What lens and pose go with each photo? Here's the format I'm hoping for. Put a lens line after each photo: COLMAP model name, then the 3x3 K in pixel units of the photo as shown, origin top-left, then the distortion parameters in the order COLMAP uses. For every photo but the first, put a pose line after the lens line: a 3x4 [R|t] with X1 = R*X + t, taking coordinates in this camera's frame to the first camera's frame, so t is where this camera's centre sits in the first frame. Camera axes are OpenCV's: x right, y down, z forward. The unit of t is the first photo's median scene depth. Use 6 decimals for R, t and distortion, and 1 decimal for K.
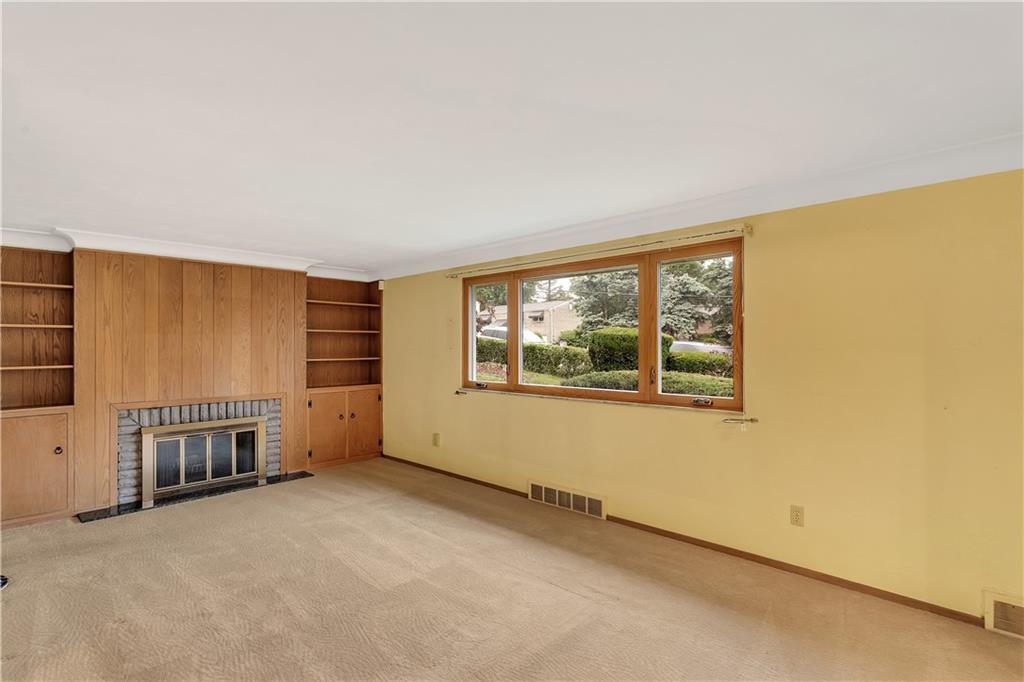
lens RADIAL K [[481.2, 0, 512.0], [0, 481.2, 345.6], [0, 0, 1]] dist [-0.000566, -0.000030]
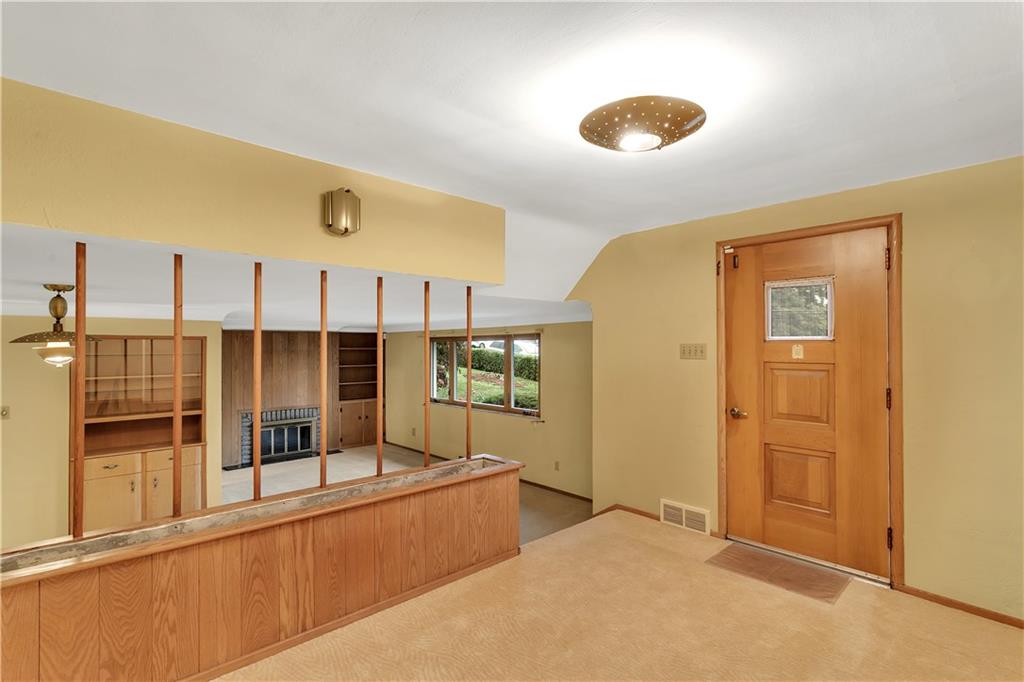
lens RADIAL K [[481.2, 0, 512.6], [0, 481.2, 341.0], [0, 0, 1]] dist [-0.000566, -0.000030]
pose [[0.997415, -0.004434, -0.071721, 0.349609], [0.003732, 0.999944, -0.009917, -0.118022], [0.071761, 0.009624, 0.997375, -0.743616]]
